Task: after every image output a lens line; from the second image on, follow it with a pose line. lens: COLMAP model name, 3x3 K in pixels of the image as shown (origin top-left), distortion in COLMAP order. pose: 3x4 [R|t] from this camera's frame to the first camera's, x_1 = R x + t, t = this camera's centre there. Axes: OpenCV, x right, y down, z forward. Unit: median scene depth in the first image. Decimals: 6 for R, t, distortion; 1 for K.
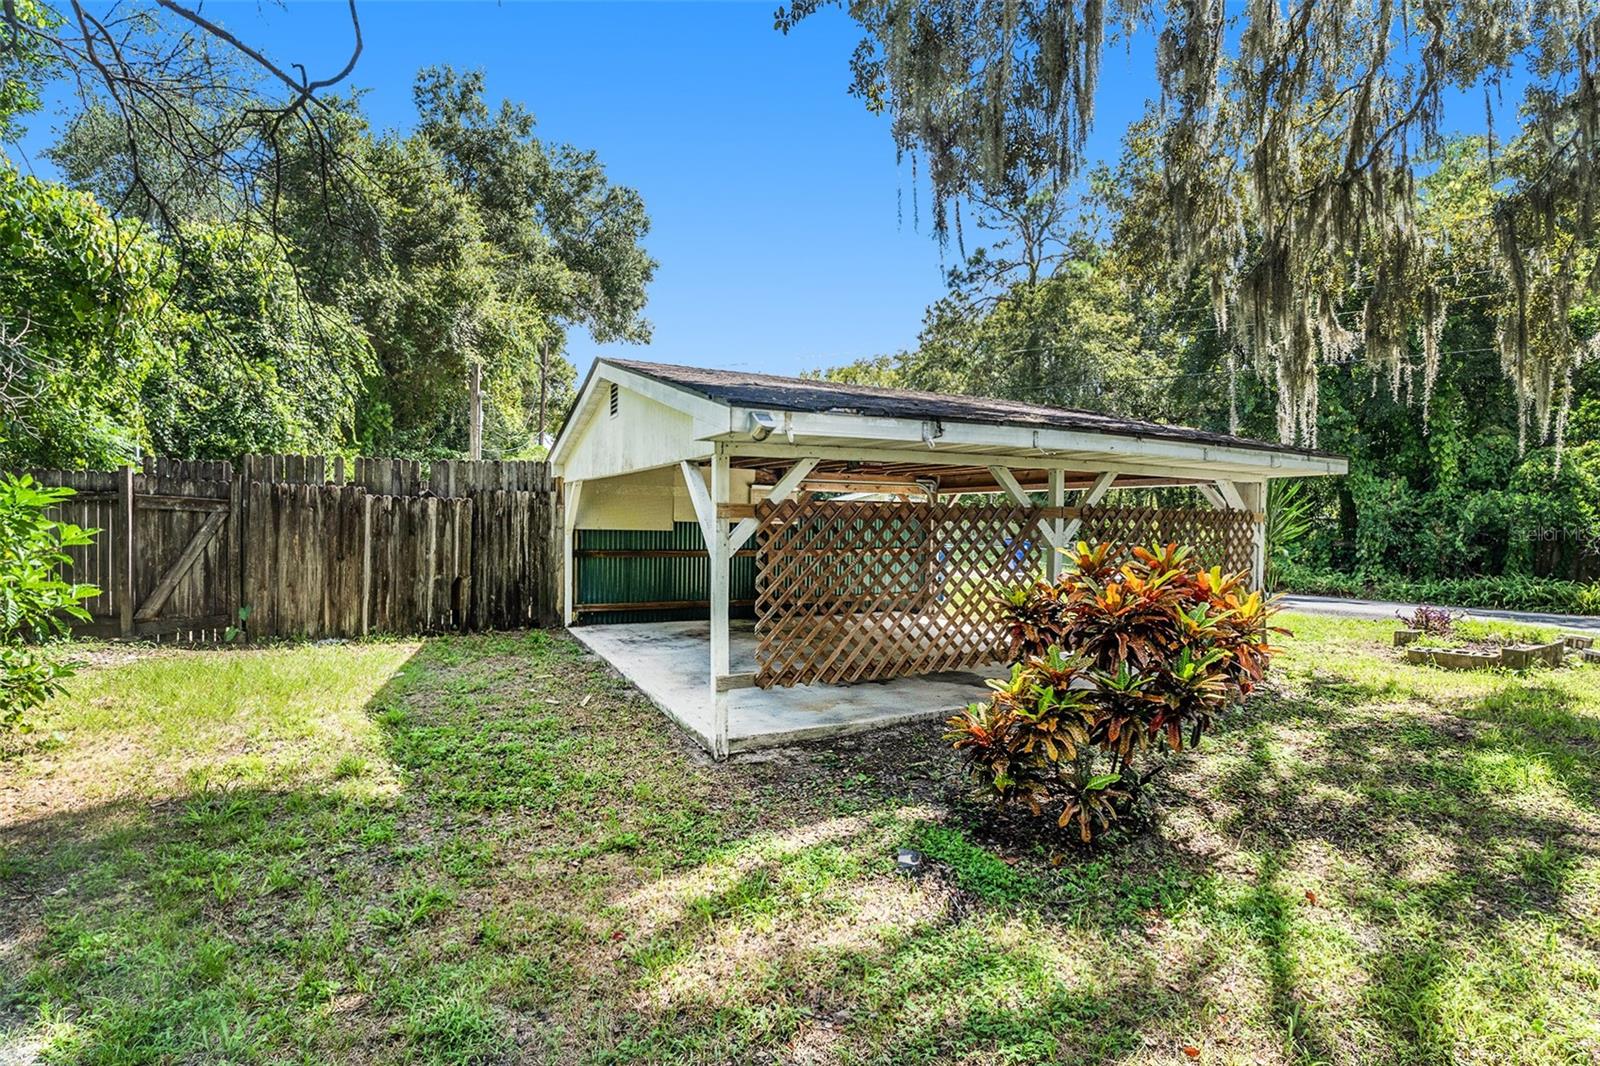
lens RADIAL K [[819.4, 0, 800.0], [0, 819.4, 533.0], [0, 0, 1]] dist [-0.054578, 0.001053]
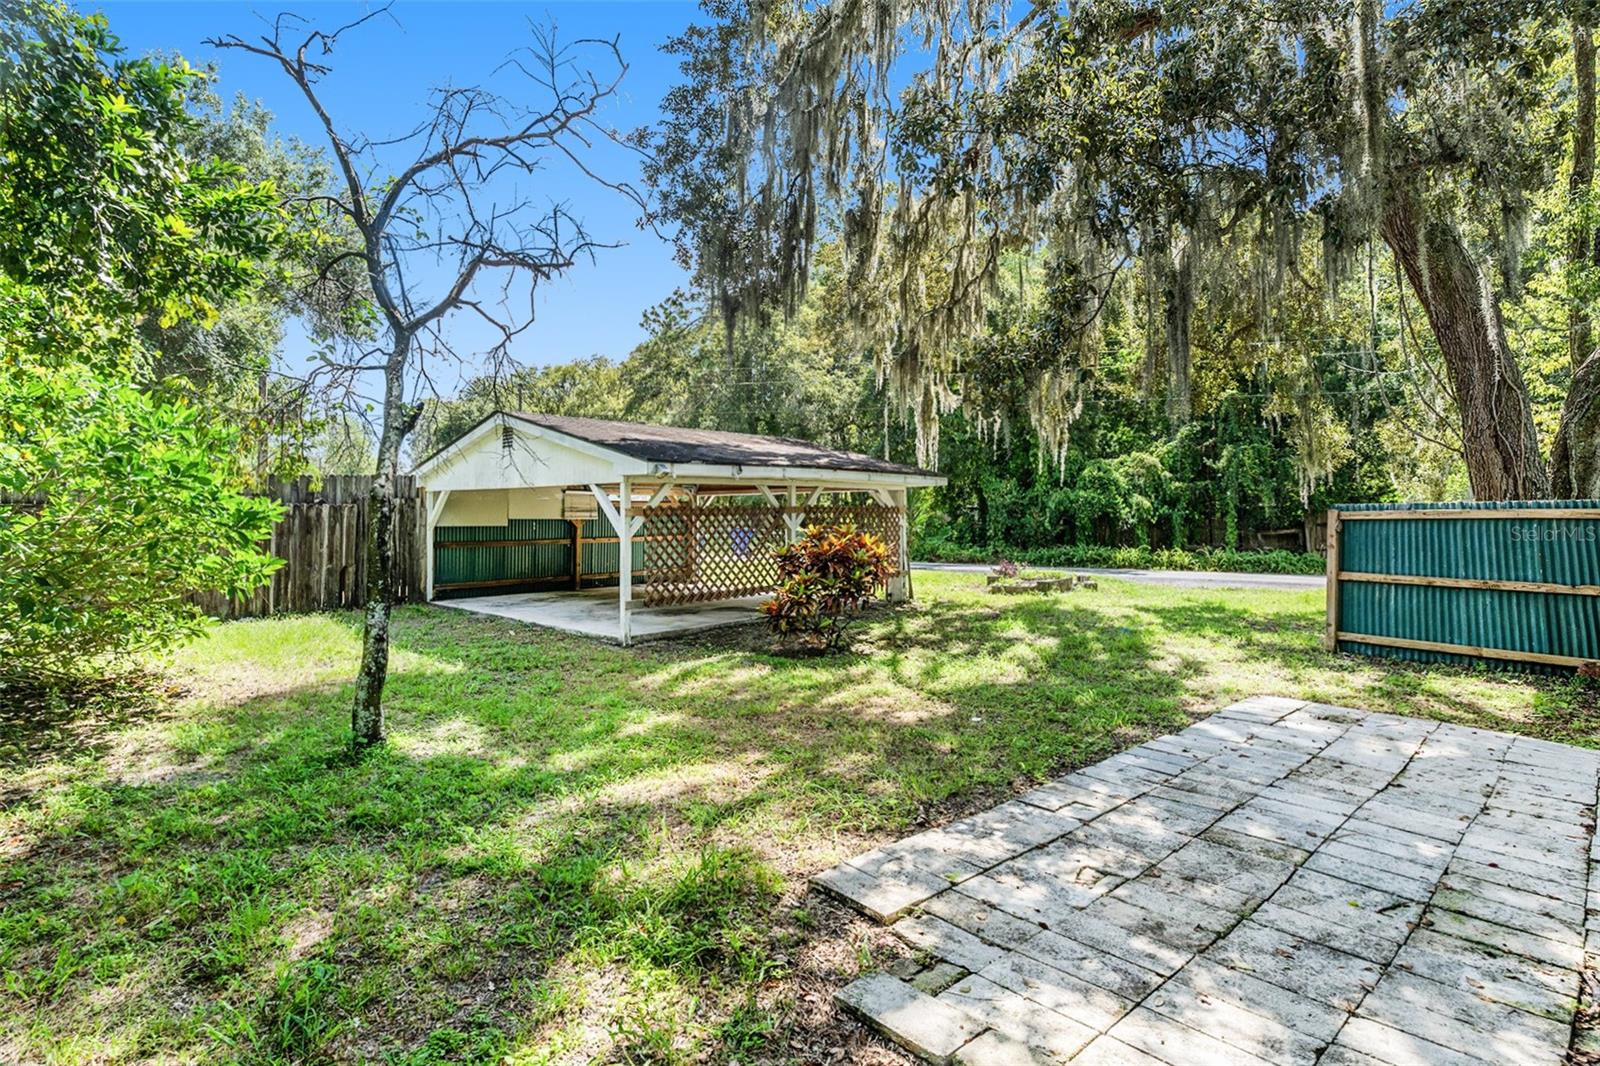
lens RADIAL K [[728.6, 0, 810.1], [0, 728.6, 514.2], [0, 0, 1]] dist [-0.047630, 0.024869]
pose [[0.935389, -0.017811, 0.353171, -0.136246], [0.023084, 0.999676, -0.010722, 0.001822], [-0.352865, 0.018182, 0.935497, -0.324916]]
